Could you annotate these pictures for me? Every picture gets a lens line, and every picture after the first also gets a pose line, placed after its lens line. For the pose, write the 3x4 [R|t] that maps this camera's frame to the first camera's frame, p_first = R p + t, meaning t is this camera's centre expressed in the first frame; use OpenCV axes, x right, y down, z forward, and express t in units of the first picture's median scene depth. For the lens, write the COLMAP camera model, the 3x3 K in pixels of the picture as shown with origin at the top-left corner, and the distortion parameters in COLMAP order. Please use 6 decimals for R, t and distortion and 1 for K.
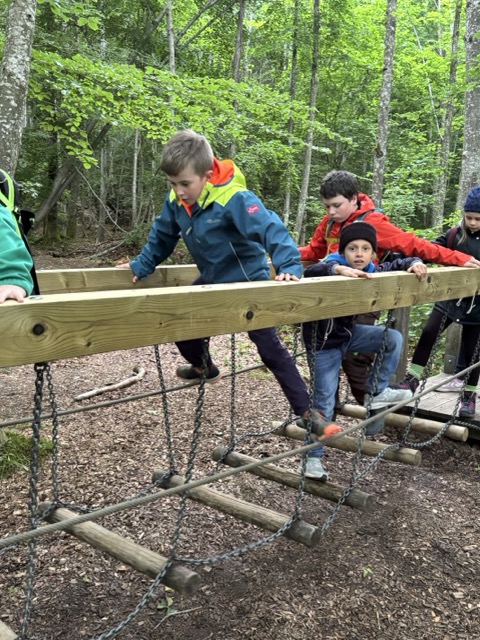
lens RADIAL K [[626.1, 0, 240.0], [0, 626.1, 320.0], [0, 0, 1]] dist [0.055587, -0.004742]
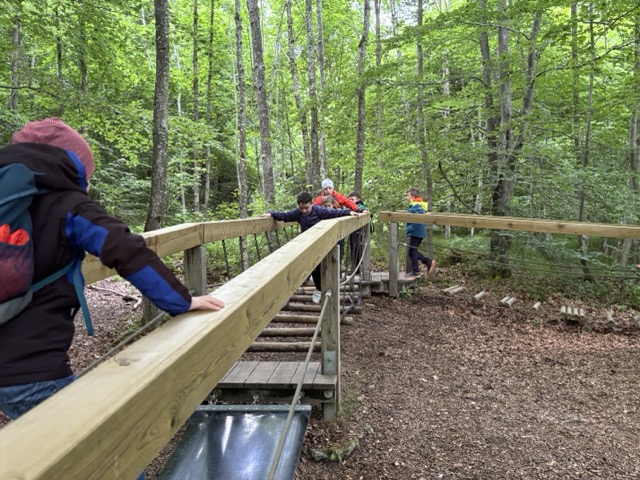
lens RADIAL K [[626.1, 0, 320.0], [0, 626.1, 240.0], [0, 0, 1]] dist [0.055587, -0.004742]
pose [[0.810913, -0.059561, 0.582128, -0.673036], [0.110500, 0.992495, -0.052379, 0.073662], [-0.574639, 0.106800, 0.811408, -0.513469]]
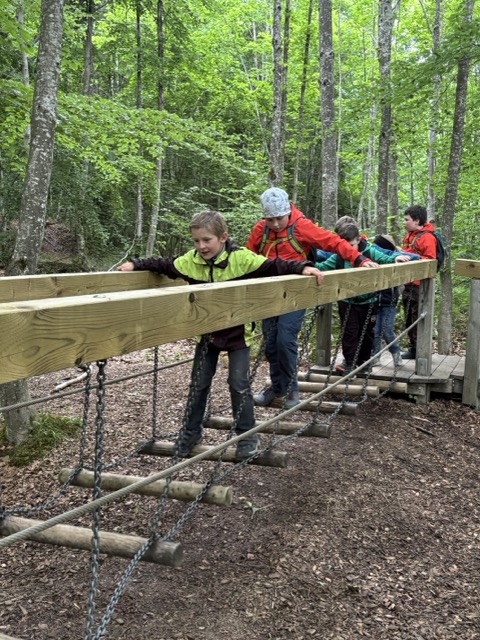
lens RADIAL K [[616.3, 0, 240.0], [0, 616.3, 320.0], [0, 0, 1]] dist [0.042356, -0.008787]
pose [[0.962488, -0.040519, 0.268281, -0.179413], [0.044296, 0.998986, -0.008038, 0.018484], [-0.267684, 0.019621, 0.963307, -0.119925]]
